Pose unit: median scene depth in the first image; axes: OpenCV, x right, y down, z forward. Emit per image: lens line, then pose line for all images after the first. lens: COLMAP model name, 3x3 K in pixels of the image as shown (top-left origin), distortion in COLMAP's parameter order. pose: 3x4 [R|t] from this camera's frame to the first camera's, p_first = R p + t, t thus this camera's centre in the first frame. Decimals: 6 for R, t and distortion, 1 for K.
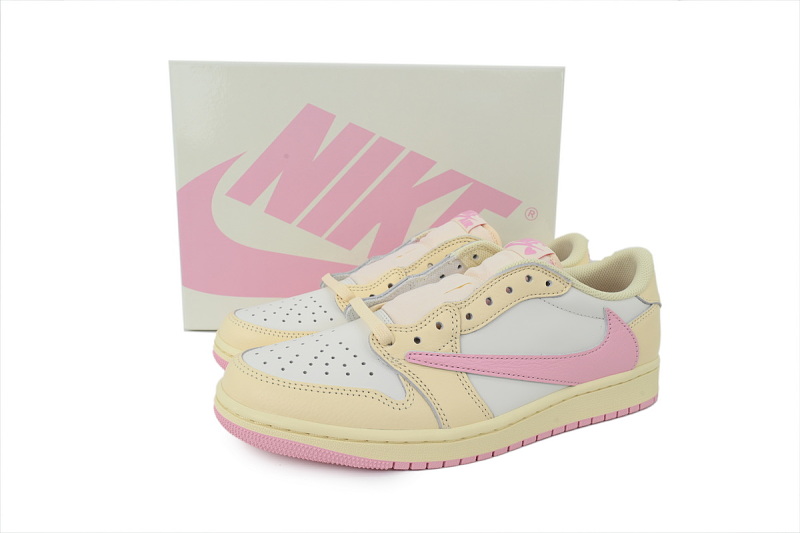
lens RADIAL K [[595.1, 0, 399.7], [0, 595.1, 272.0], [0, 0, 1]] dist [-0.007283, 0.003031]
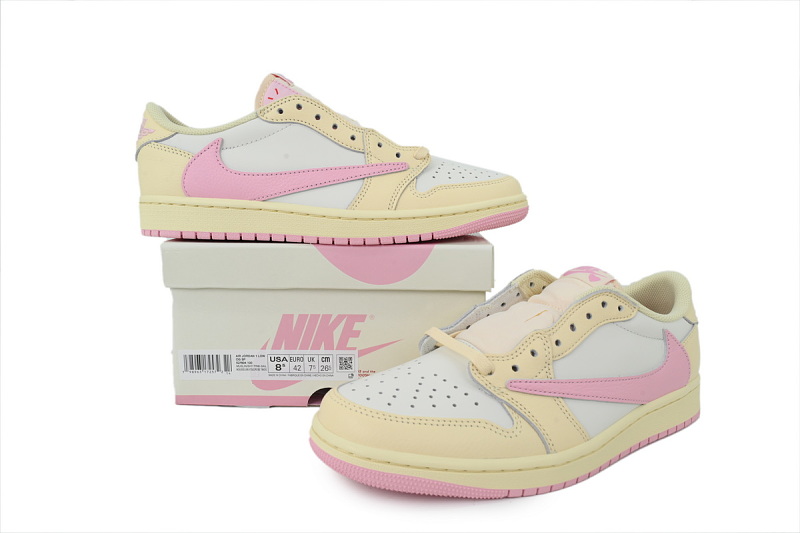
lens RADIAL K [[595.1, 0, 397.2], [0, 595.1, 263.6], [0, 0, 1]] dist [-0.007283, 0.003031]
pose [[0.990319, -0.023404, 0.136821, -0.306710], [0.030636, 0.998229, -0.050992, -0.019899], [-0.135385, 0.054690, 0.989283, -0.001295]]
